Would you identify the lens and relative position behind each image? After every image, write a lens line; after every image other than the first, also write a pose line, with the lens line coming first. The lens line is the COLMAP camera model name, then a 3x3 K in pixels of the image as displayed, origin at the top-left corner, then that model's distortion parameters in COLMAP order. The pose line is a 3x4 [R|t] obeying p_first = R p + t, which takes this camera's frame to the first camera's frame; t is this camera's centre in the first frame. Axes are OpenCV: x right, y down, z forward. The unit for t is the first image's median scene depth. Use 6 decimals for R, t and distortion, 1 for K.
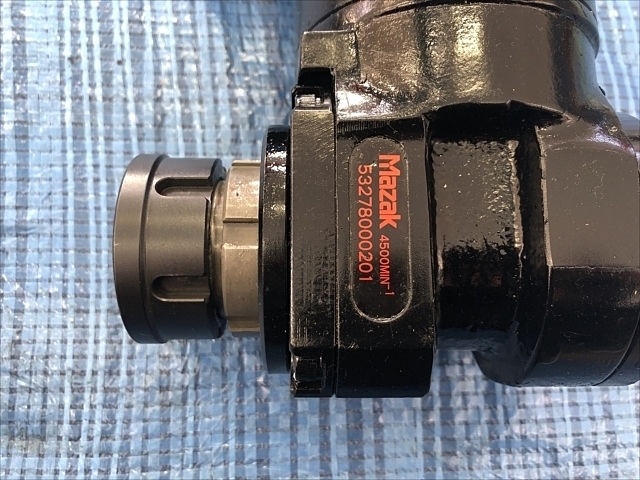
lens RADIAL K [[633.6, 0, 362.8], [0, 633.6, 198.6], [0, 0, 1]] dist [-0.021616, 0.005431]
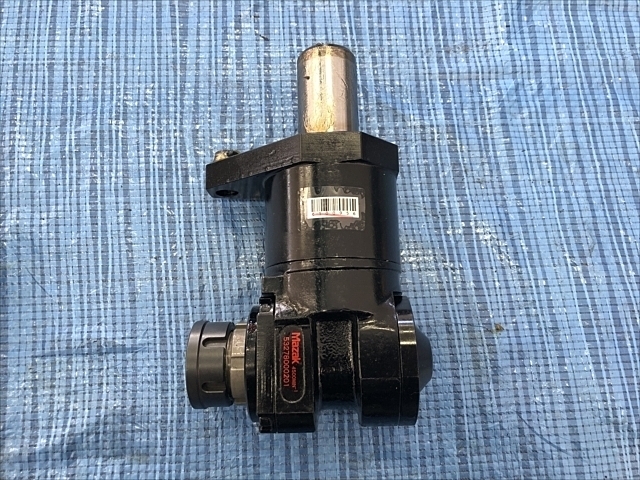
lens RADIAL K [[513.7, 0, 333.1], [0, 513.7, 238.6], [0, 0, 1]] dist [-0.000458, -0.001551]
pose [[0.998270, -0.033531, -0.048306, 0.185010], [0.031214, 0.998361, -0.047961, -0.209918], [0.049835, 0.046370, 0.997680, -0.632013]]
